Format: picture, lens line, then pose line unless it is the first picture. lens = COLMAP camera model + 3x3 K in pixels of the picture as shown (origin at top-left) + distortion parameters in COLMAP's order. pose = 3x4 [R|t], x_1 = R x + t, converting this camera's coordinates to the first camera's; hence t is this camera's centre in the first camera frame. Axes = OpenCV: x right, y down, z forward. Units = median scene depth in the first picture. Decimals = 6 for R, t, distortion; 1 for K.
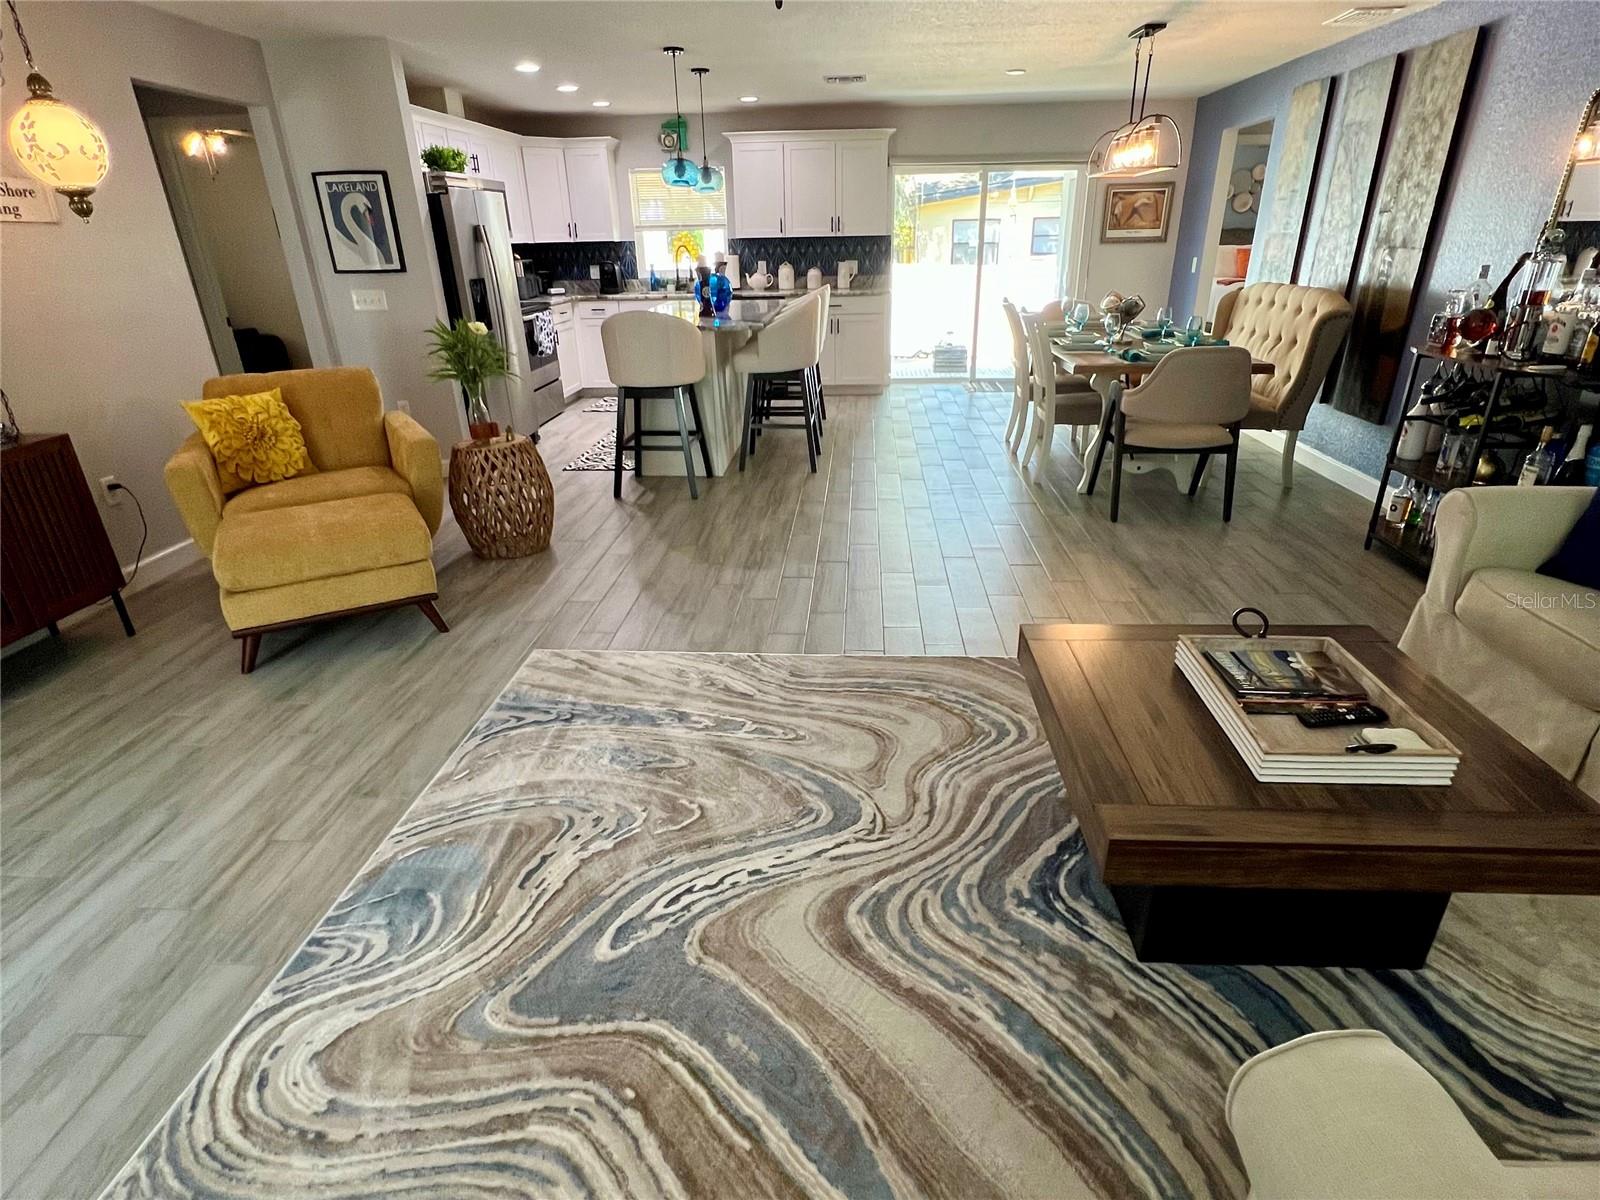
lens RADIAL K [[850.5, 0, 804.3], [0, 850.5, 632.4], [0, 0, 1]] dist [-0.000225, -0.000512]
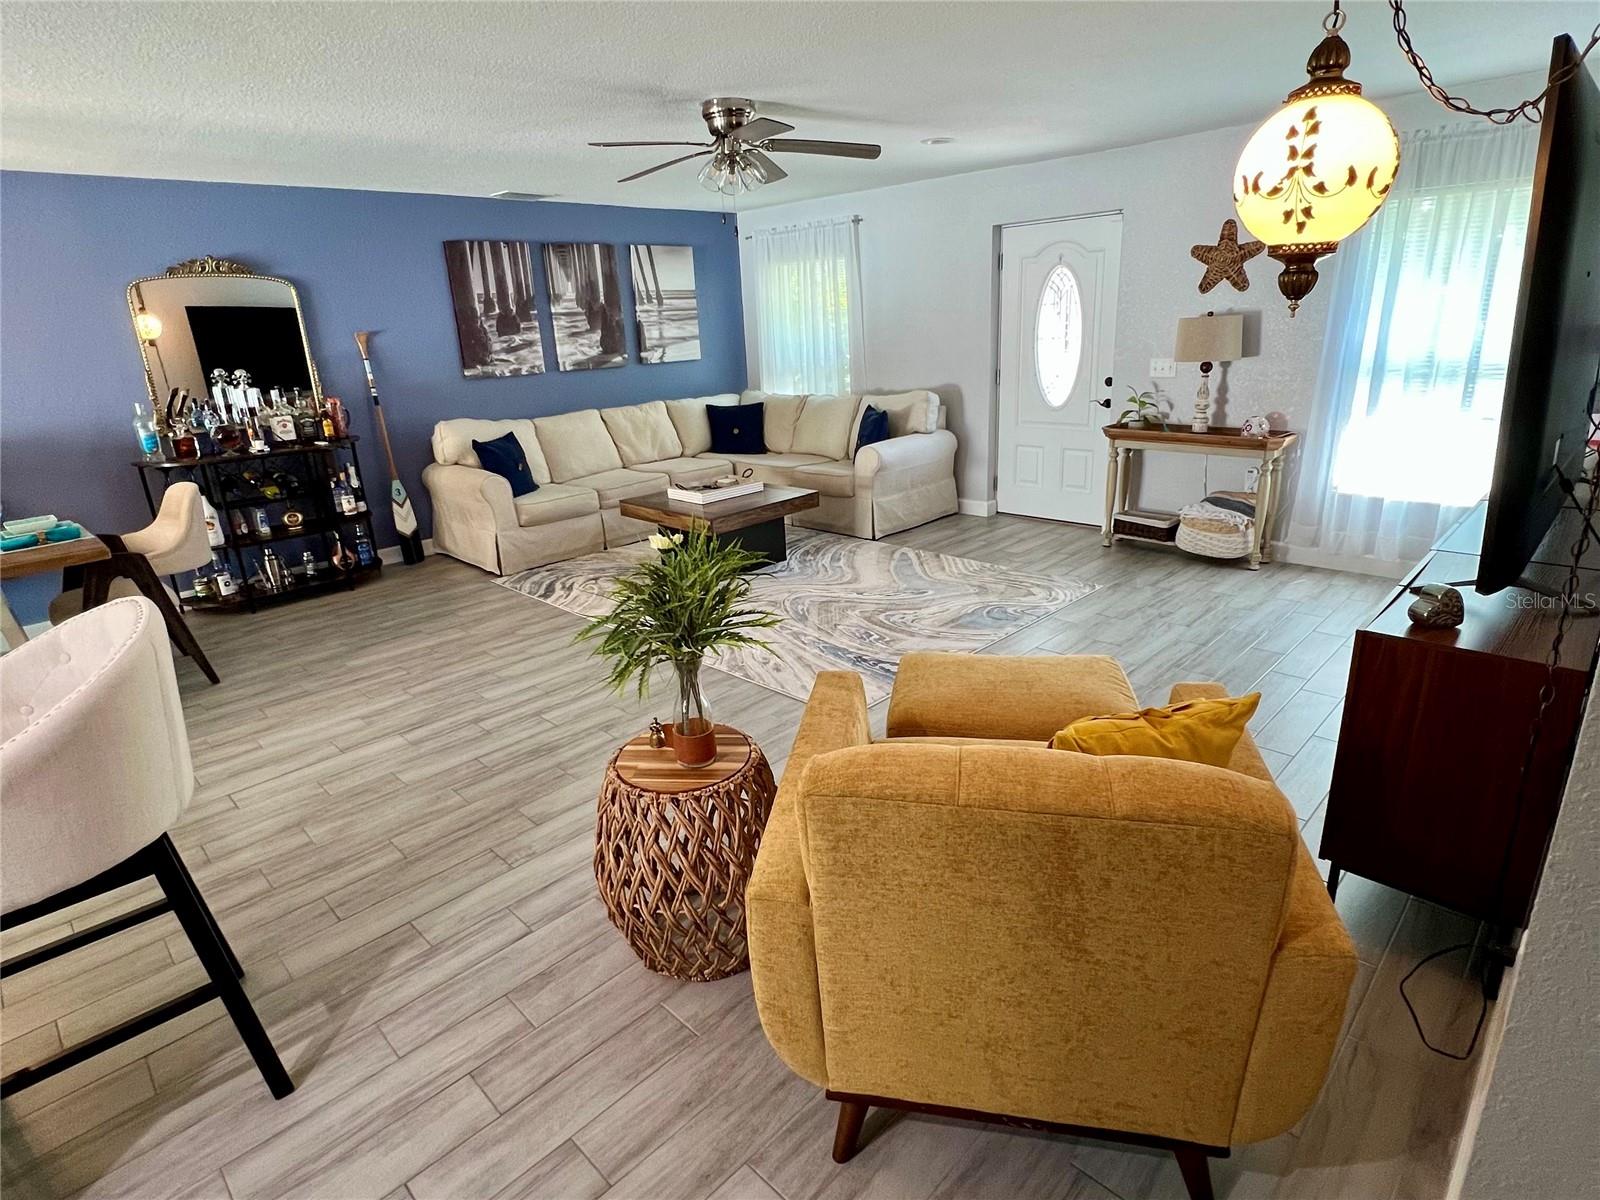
lens RADIAL K [[857.6, 0, 802.2], [0, 857.6, 598.8], [0, 0, 1]] dist [-0.002103, 0.000496]
pose [[-0.752630, -0.157072, 0.639435, -0.393631], [0.333232, 0.746718, 0.575647, -0.303542], [-0.567895, 0.646329, -0.509661, 0.625985]]
